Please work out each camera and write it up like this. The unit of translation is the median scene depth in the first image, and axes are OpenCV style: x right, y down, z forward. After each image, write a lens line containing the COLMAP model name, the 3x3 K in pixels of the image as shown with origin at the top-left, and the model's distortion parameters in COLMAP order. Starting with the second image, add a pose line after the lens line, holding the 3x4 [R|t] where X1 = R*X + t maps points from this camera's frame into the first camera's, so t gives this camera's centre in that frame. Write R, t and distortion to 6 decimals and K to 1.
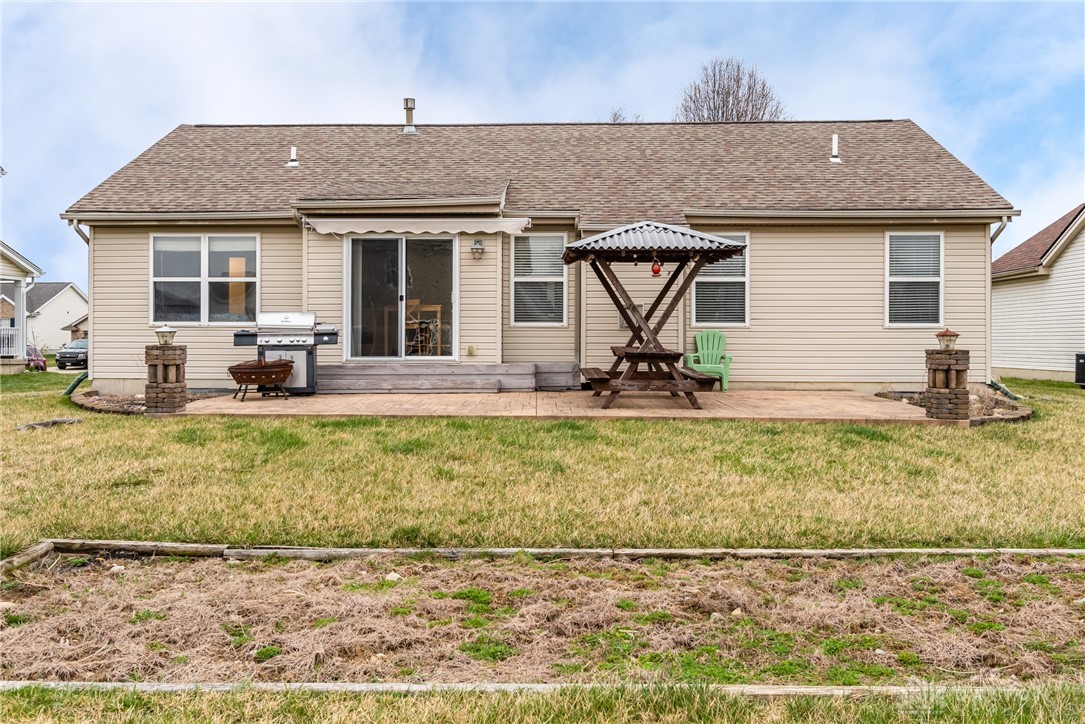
lens RADIAL K [[994.1, 0, 544.0], [0, 994.1, 280.2], [0, 0, 1]] dist [-0.004821, 0.002422]
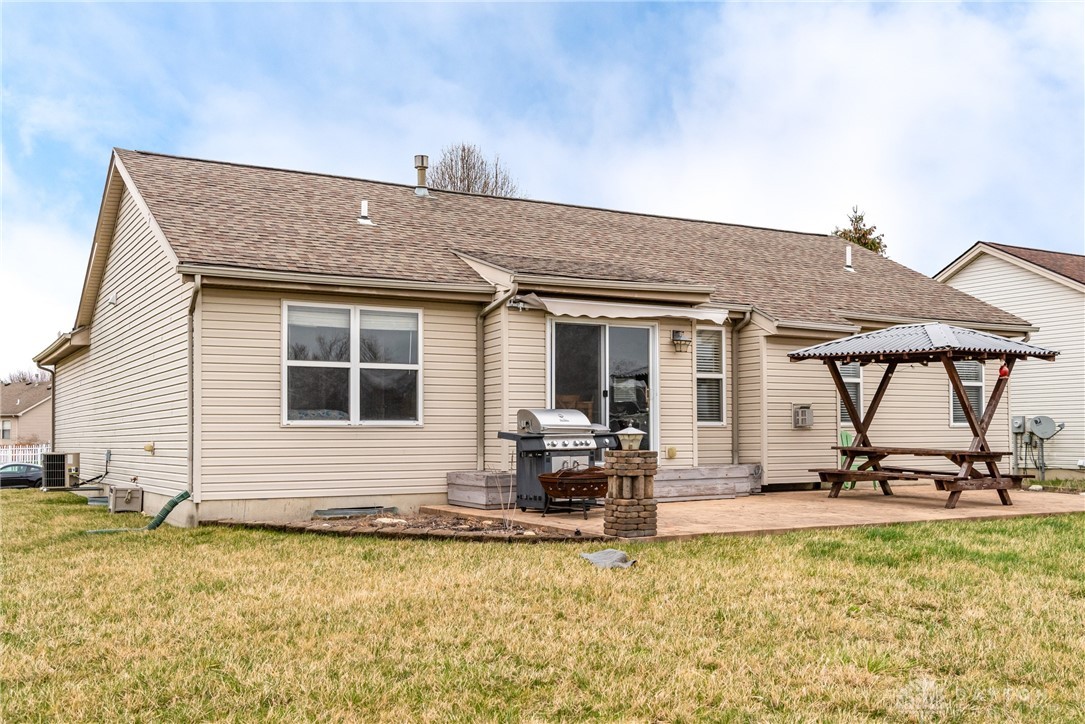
lens RADIAL K [[1046.3, 0, 542.5], [0, 1046.3, 362.0], [0, 0, 1]] dist [0.007928, 0.003898]
pose [[0.852148, 0.030903, 0.522387, -0.657272], [-0.024308, 0.999515, -0.019477, 0.009254], [-0.522735, 0.003900, 0.852486, 0.243894]]
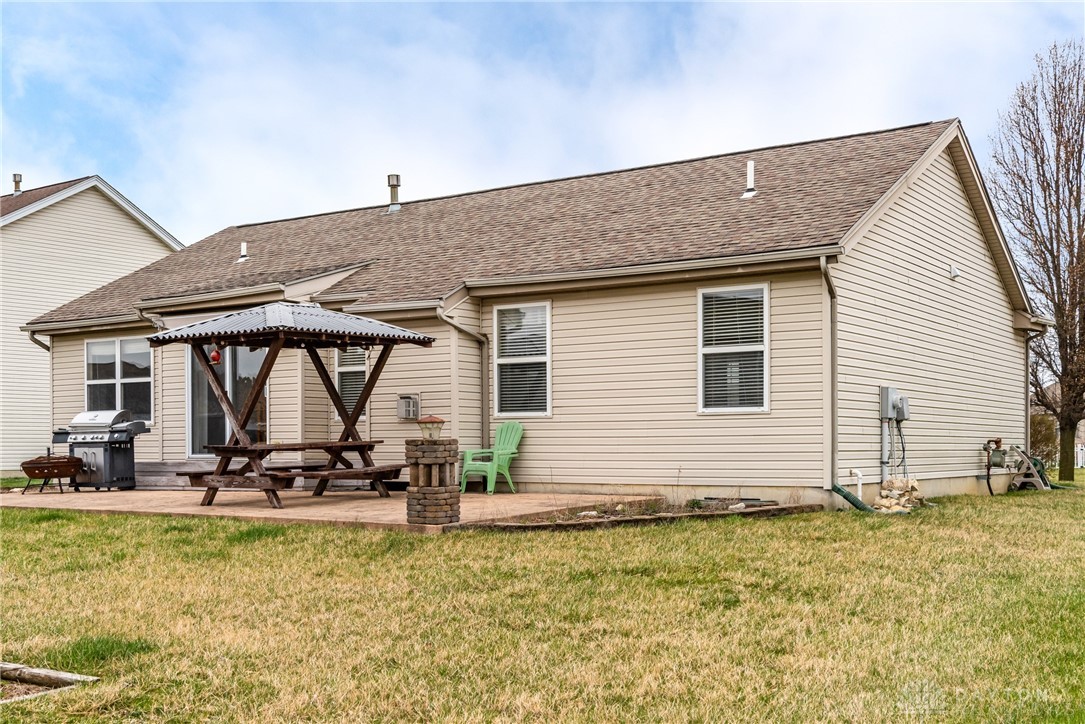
lens RADIAL K [[1231.2, 0, 542.5], [0, 1231.2, 362.0], [0, 0, 1]] dist [0.013357, 0.008243]
pose [[0.850362, -0.041756, -0.524539, 0.741579], [0.038185, 0.999115, -0.017631, 0.019792], [0.524811, -0.005037, 0.851204, 0.131778]]
